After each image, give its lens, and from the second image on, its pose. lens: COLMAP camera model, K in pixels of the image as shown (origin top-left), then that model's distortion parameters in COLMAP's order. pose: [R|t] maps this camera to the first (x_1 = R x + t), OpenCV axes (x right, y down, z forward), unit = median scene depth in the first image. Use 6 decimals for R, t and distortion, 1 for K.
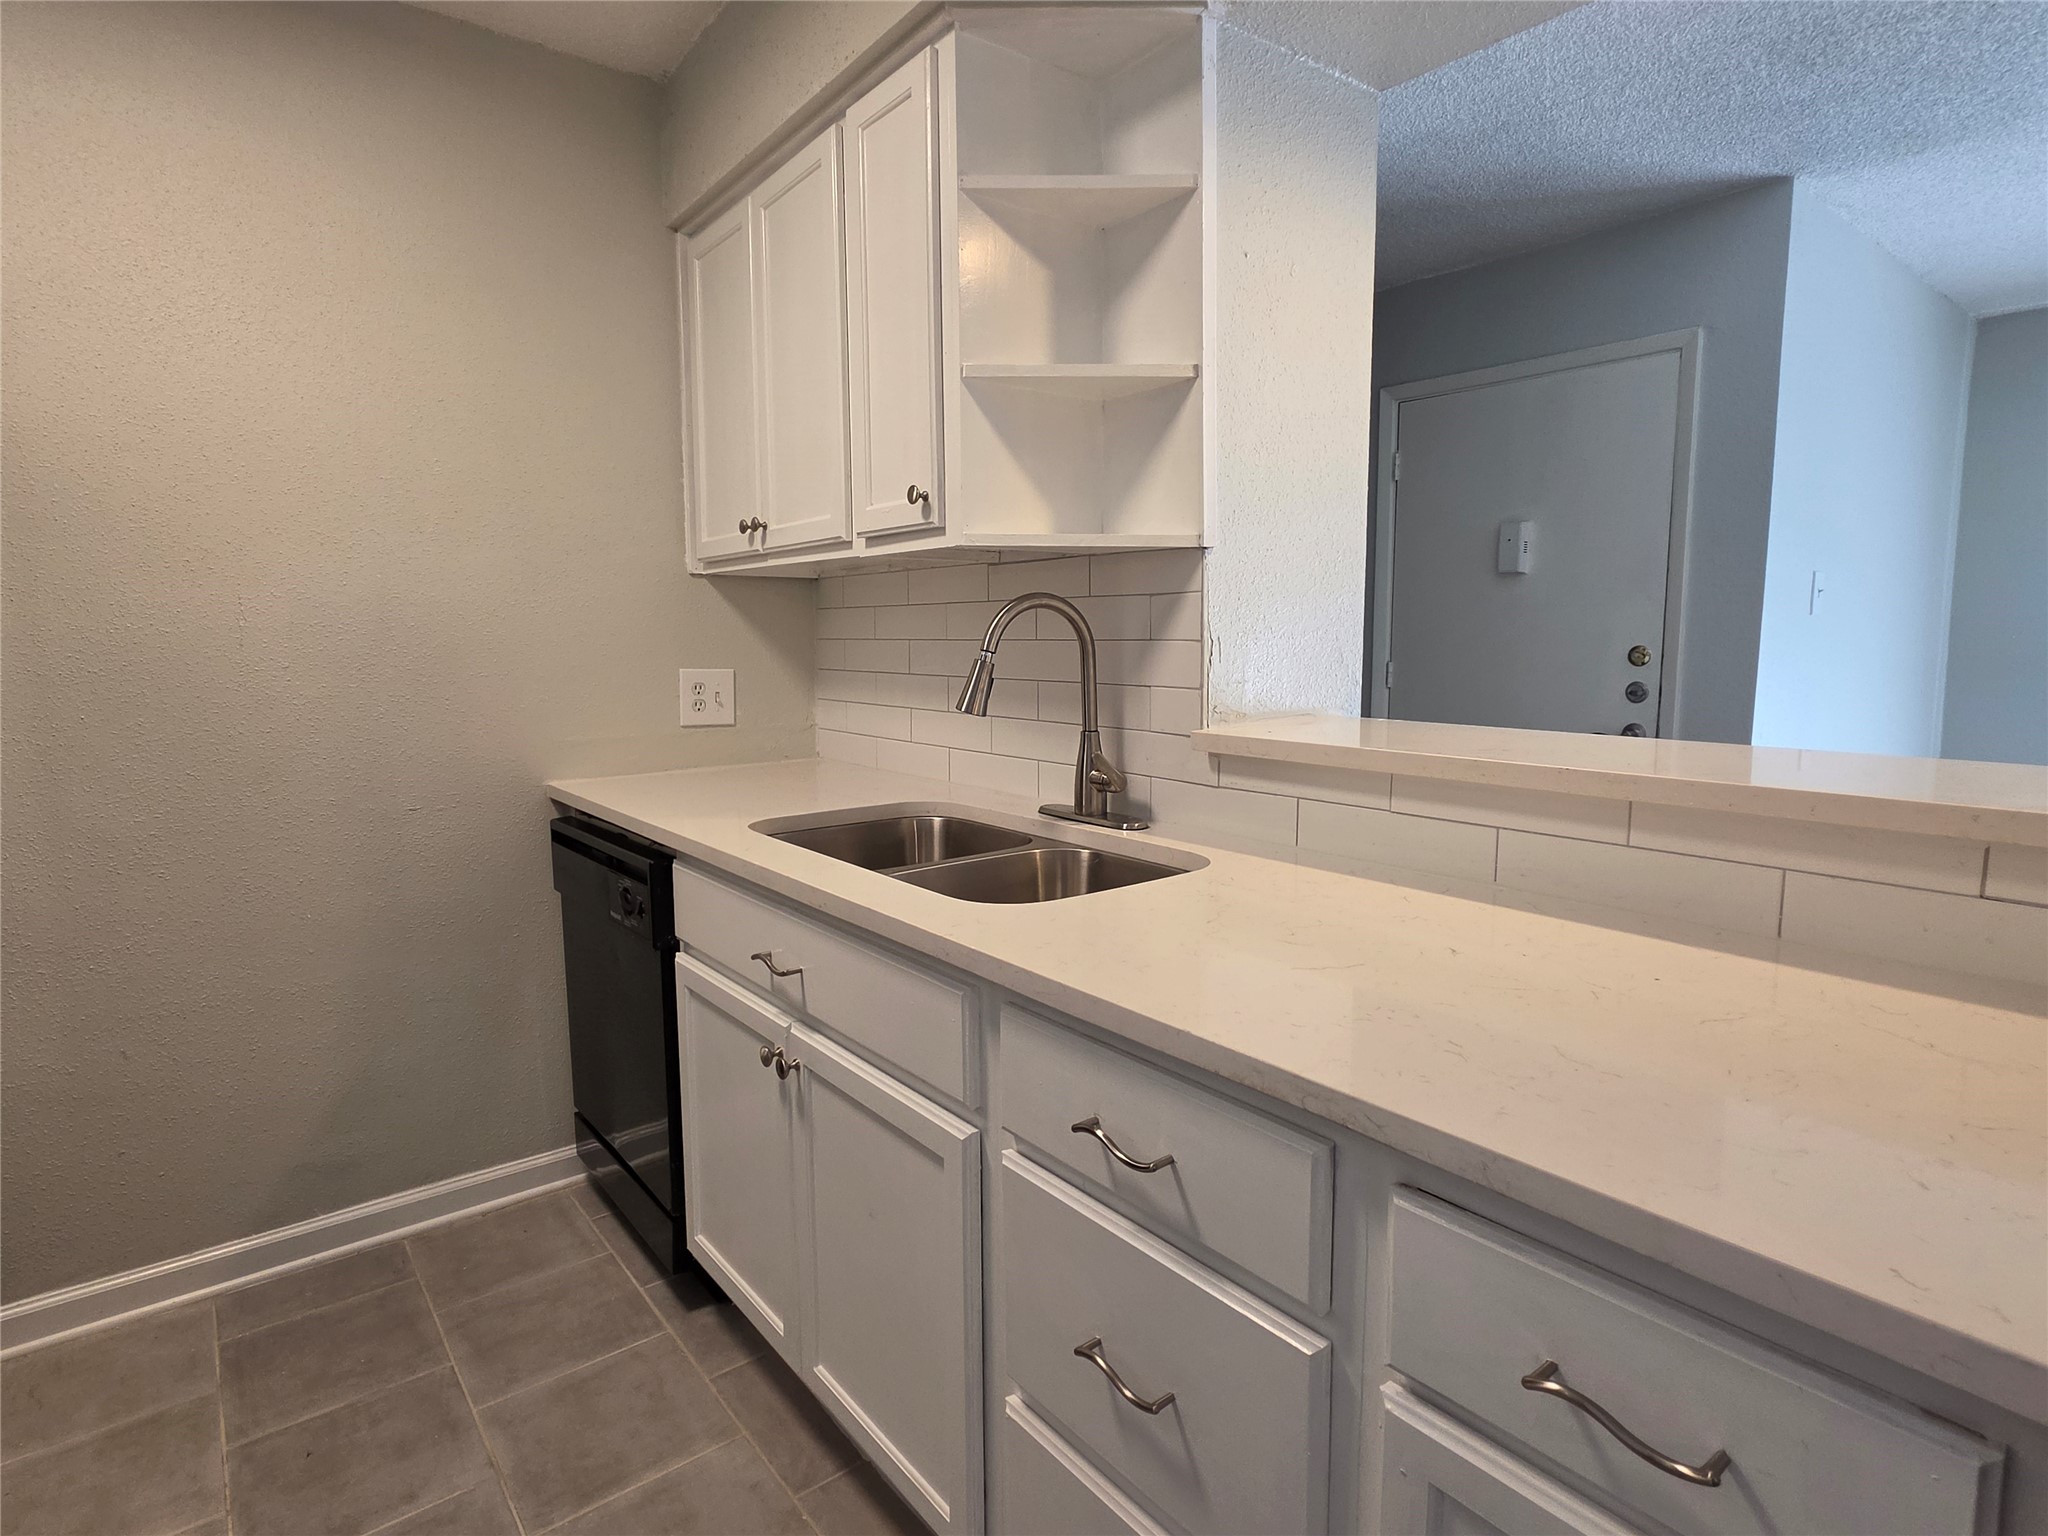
lens RADIAL K [[1094.1, 0, 1033.7], [0, 1094.1, 759.1], [0, 0, 1]] dist [-0.000899, -0.000539]
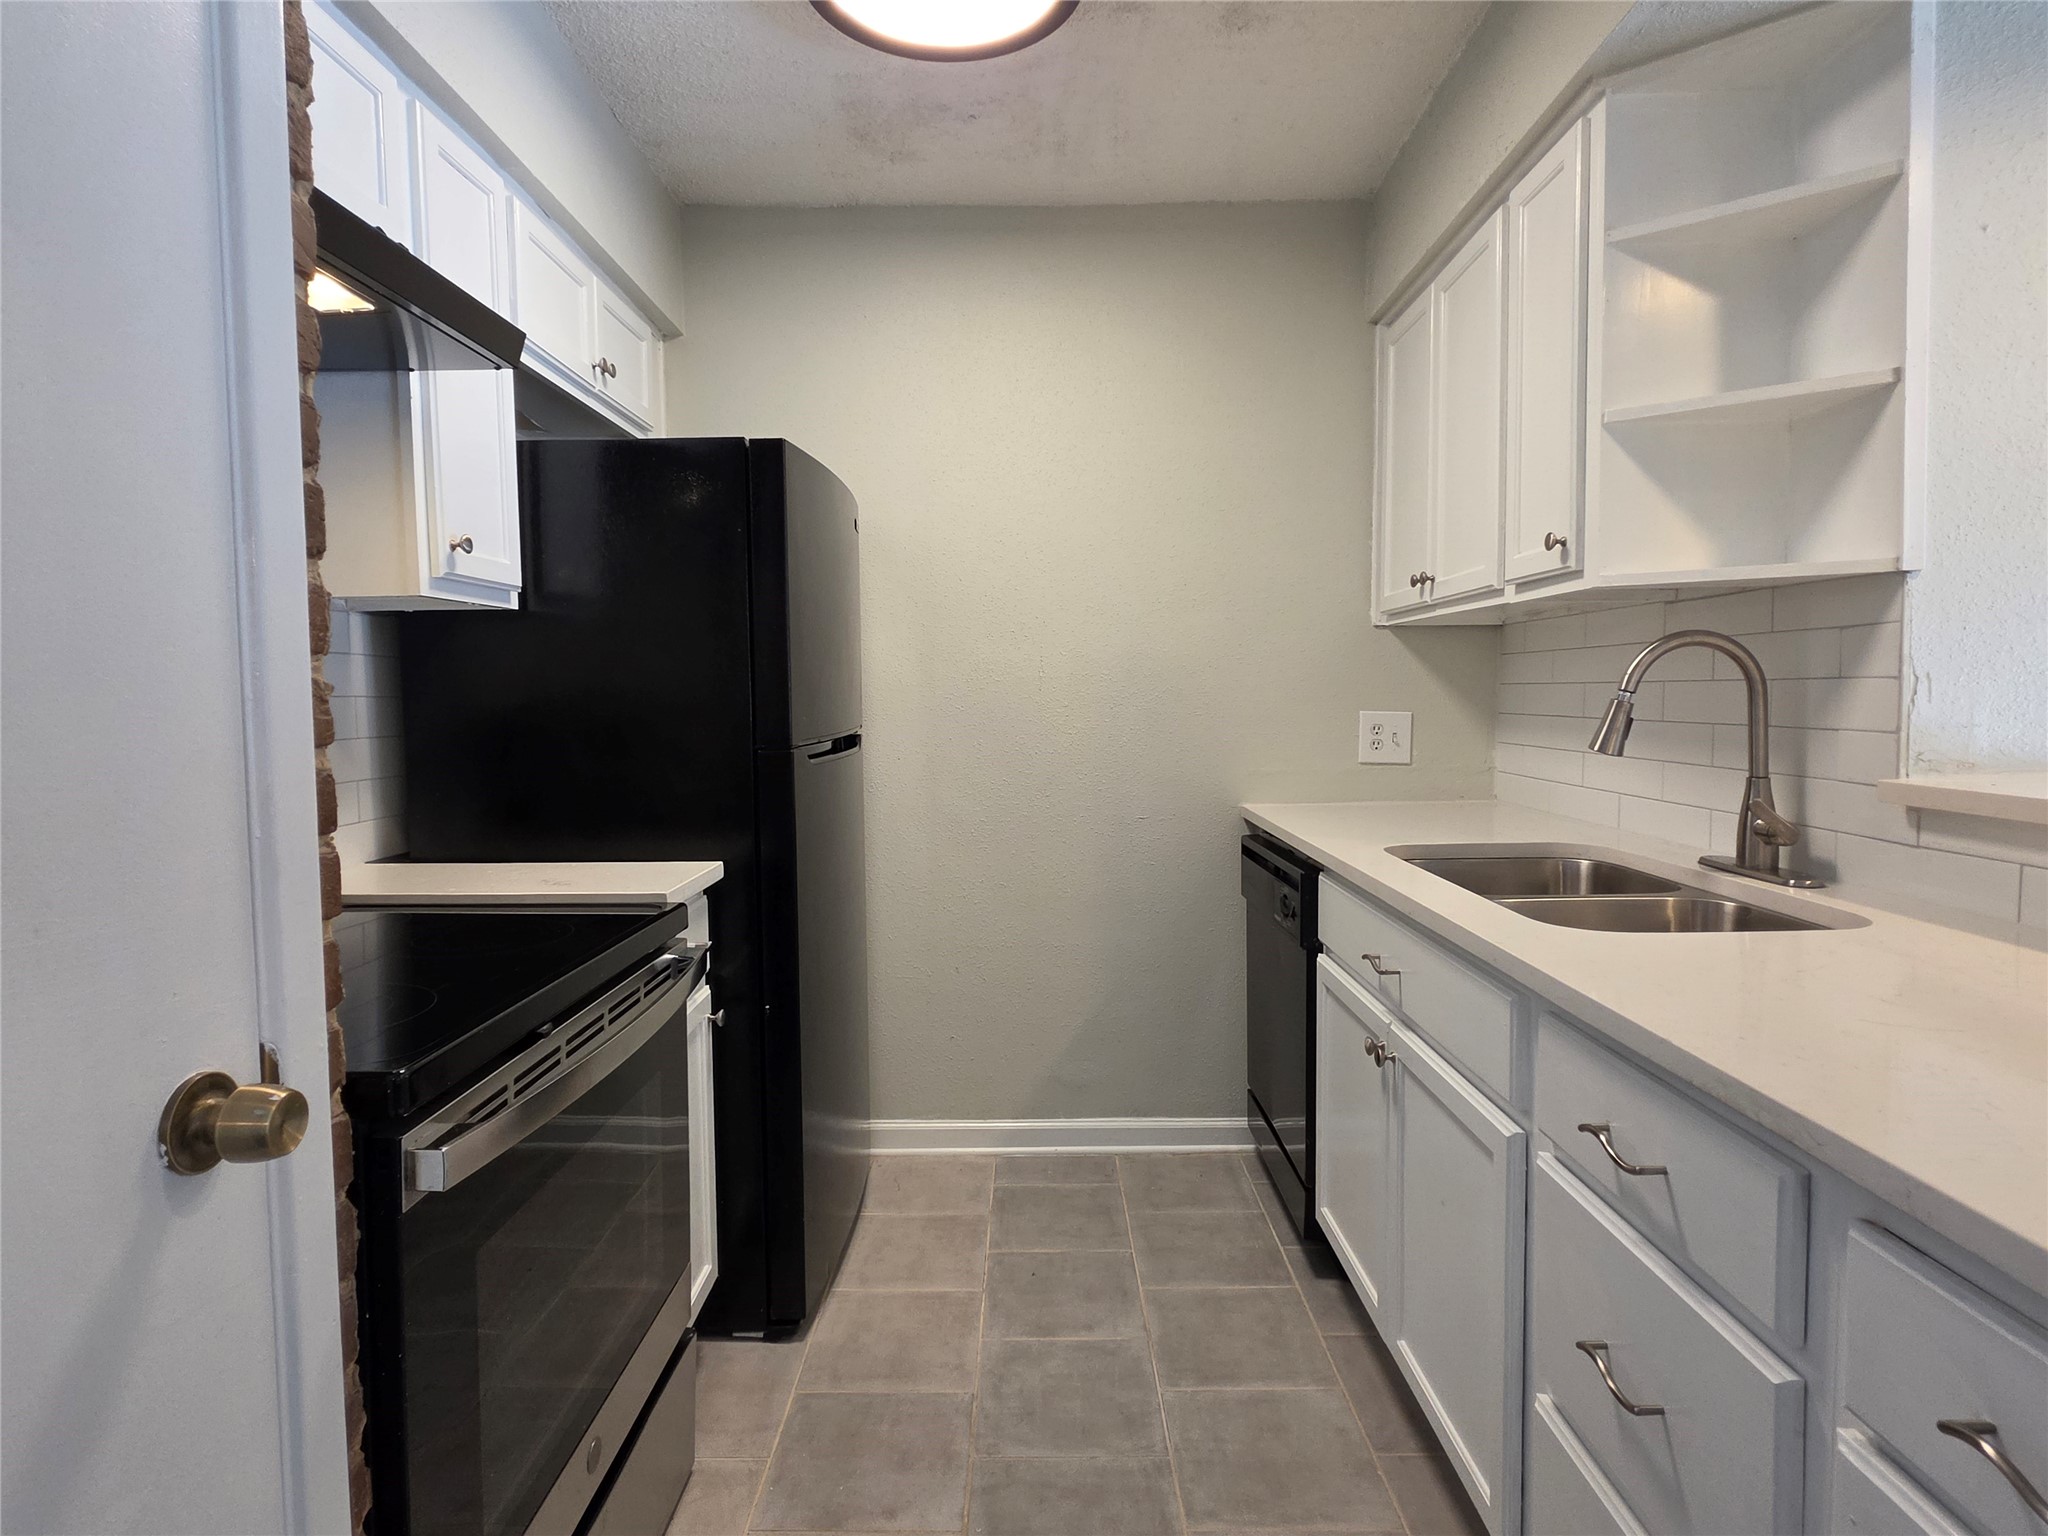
lens RADIAL K [[1094.1, 0, 1007.2], [0, 1094.1, 756.8], [0, 0, 1]] dist [-0.000899, -0.000539]
pose [[0.771022, 0.033286, -0.635938, 0.160535], [-0.064323, 0.997596, -0.025771, 0.023137], [0.633551, 0.060775, 0.771310, -0.119383]]
